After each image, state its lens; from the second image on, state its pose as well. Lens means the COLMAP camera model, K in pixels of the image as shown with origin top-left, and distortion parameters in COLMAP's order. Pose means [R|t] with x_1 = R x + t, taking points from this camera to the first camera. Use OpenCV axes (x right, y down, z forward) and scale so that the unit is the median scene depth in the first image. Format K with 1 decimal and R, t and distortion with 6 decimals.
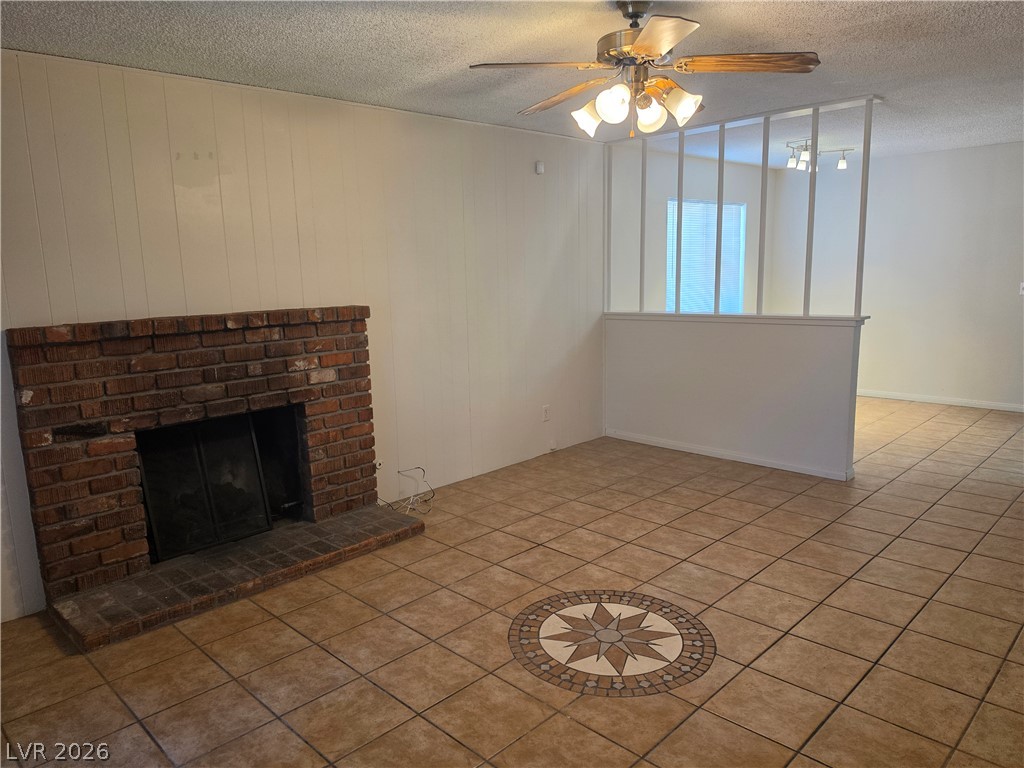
lens RADIAL K [[711.9, 0, 509.8], [0, 711.9, 386.8], [0, 0, 1]] dist [0.102636, -0.135714]
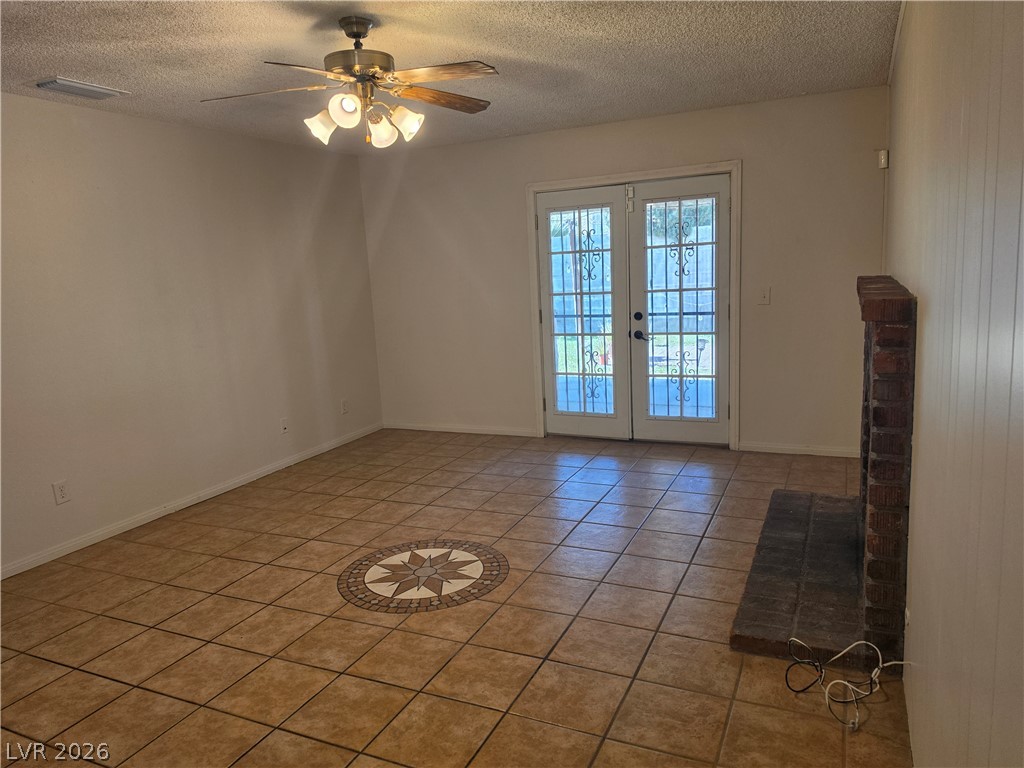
lens RADIAL K [[705.0, 0, 509.6], [0, 705.0, 388.4], [0, 0, 1]] dist [0.099125, -0.146052]
pose [[-0.938136, 0.136250, -0.318334, 0.269788], [0.022145, 0.941058, 0.337521, -0.268614], [0.345558, 0.309591, -0.885858, 1.587509]]
